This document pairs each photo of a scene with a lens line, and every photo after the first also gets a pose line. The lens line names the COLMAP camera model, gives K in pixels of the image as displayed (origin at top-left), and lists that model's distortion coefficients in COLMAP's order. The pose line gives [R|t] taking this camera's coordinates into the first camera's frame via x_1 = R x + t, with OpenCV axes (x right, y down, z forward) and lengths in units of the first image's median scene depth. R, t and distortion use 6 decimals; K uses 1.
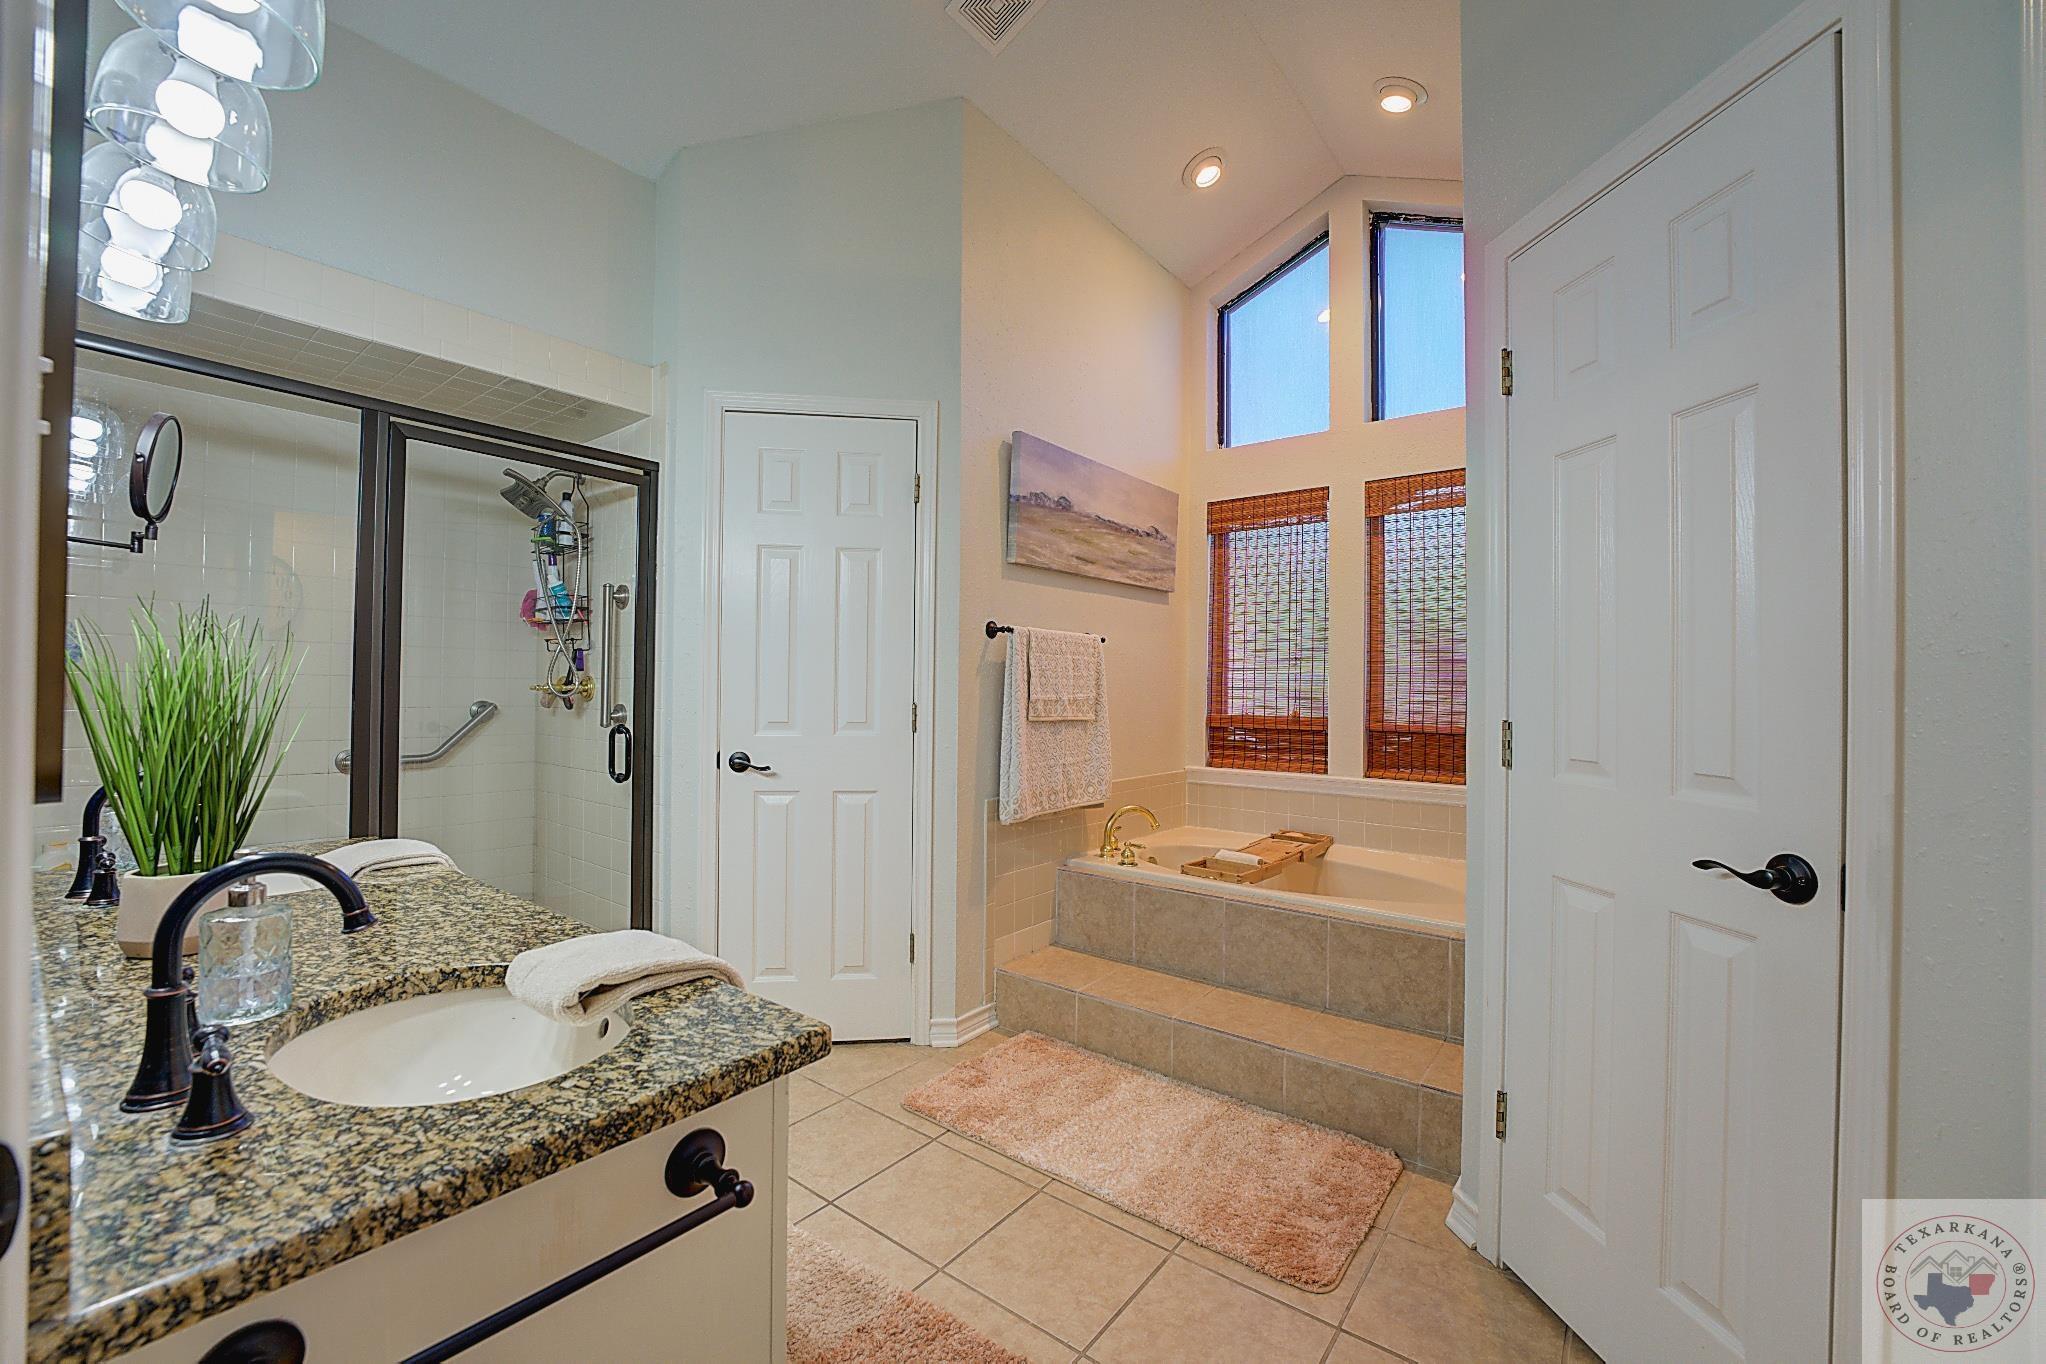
lens RADIAL K [[815.3, 0, 1023.0], [0, 815.3, 682.0], [0, 0, 1]] dist [-0.015096, -0.000052]
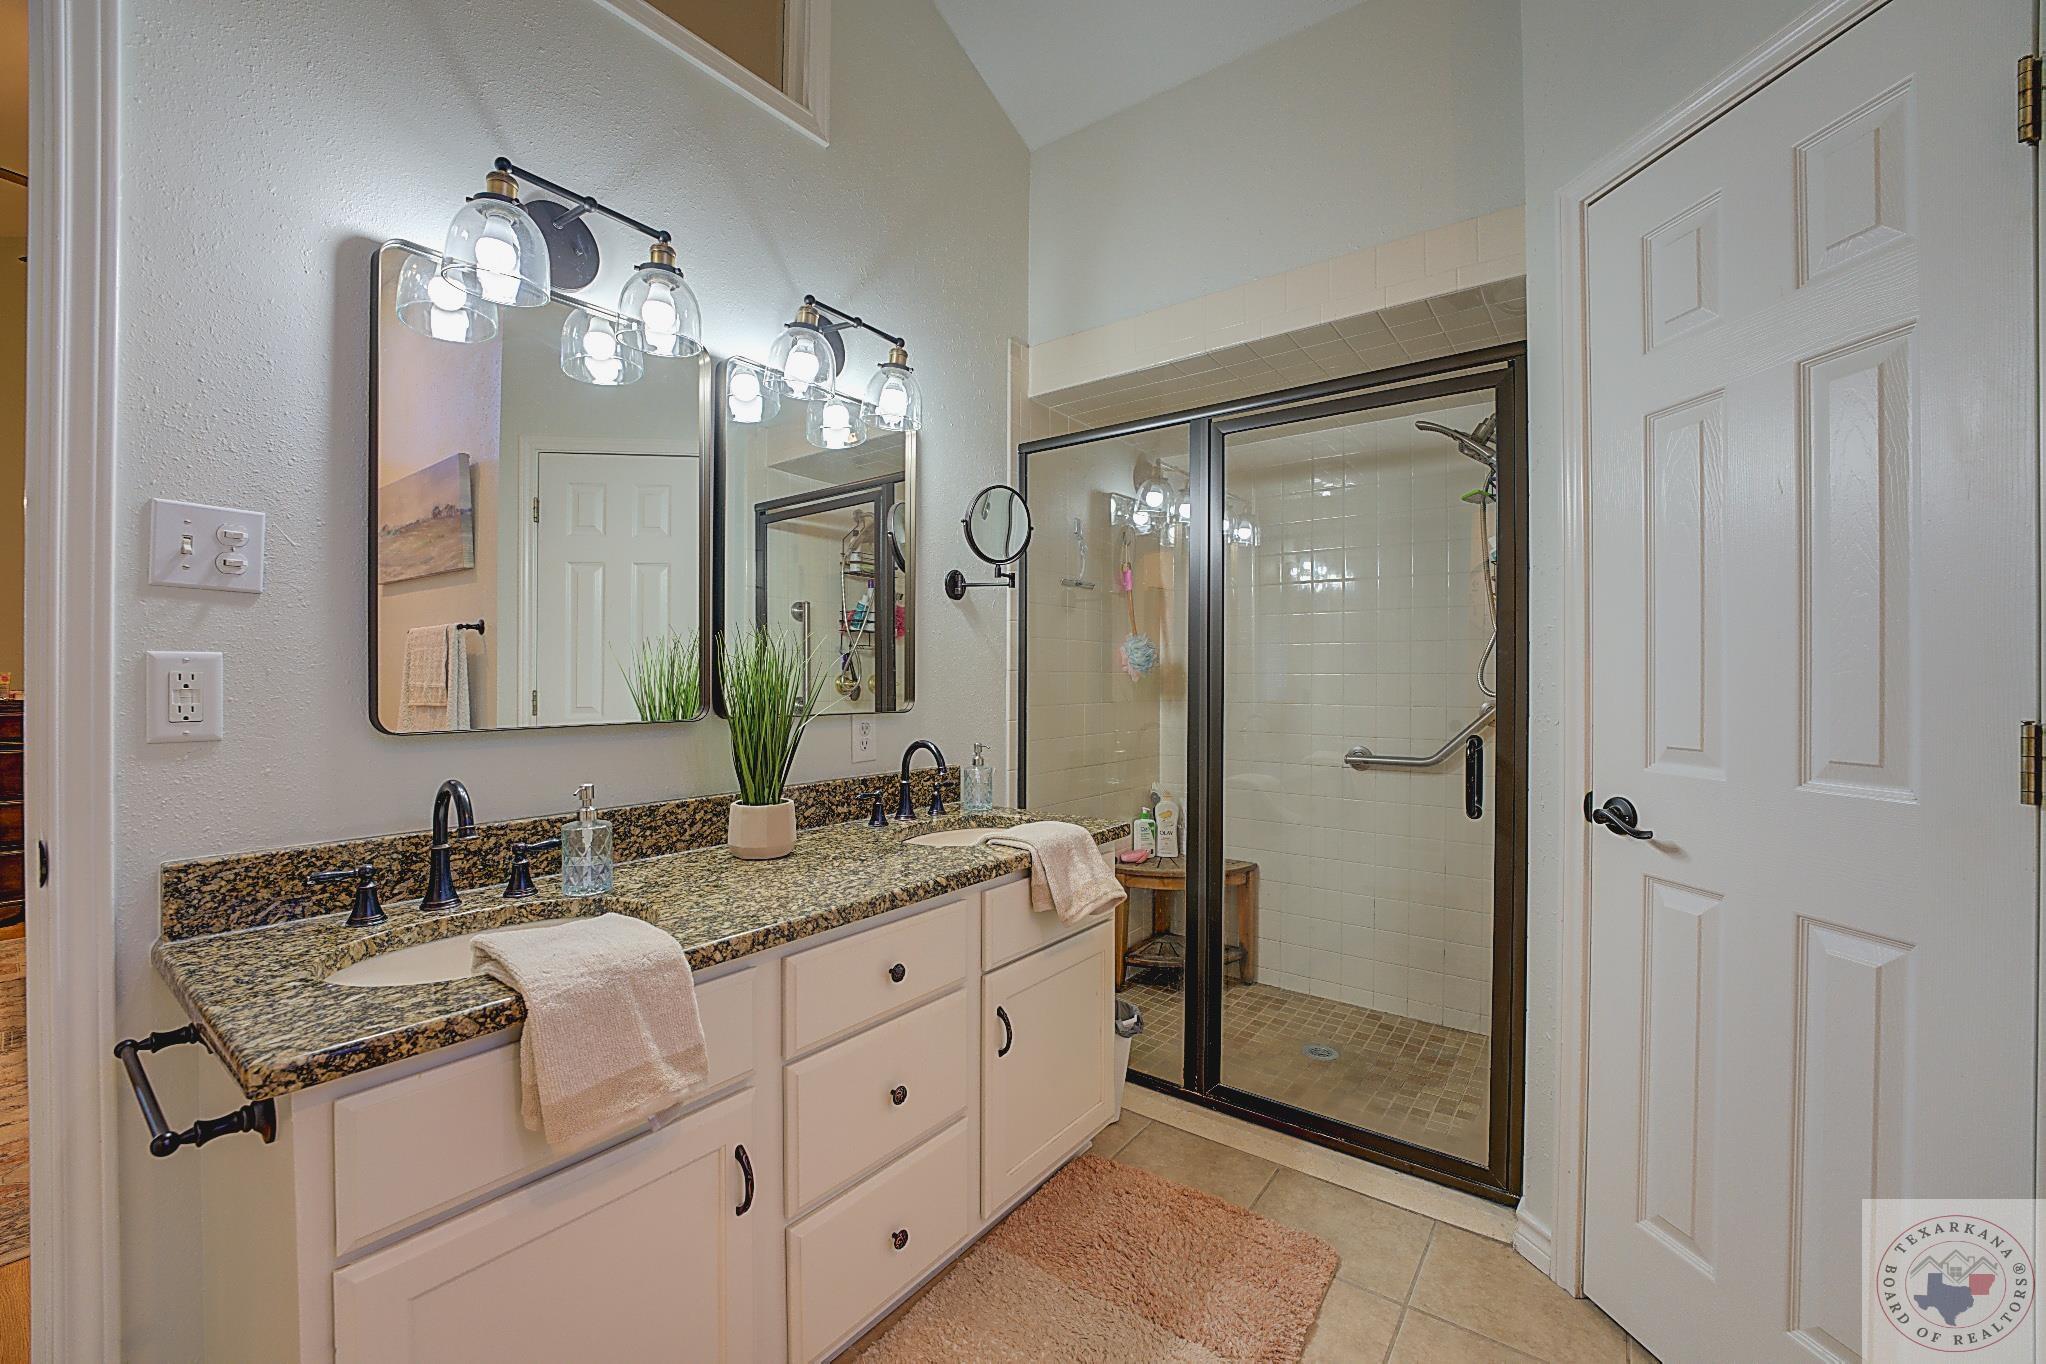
lens RADIAL K [[815.3, 0, 1023.0], [0, 815.3, 682.0], [0, 0, 1]] dist [-0.015096, -0.000052]
pose [[-0.004366, -0.005449, -0.999976, 0.497266], [0.012635, 0.999905, -0.005503, 0.012298], [0.999911, -0.012659, -0.004297, 1.440705]]
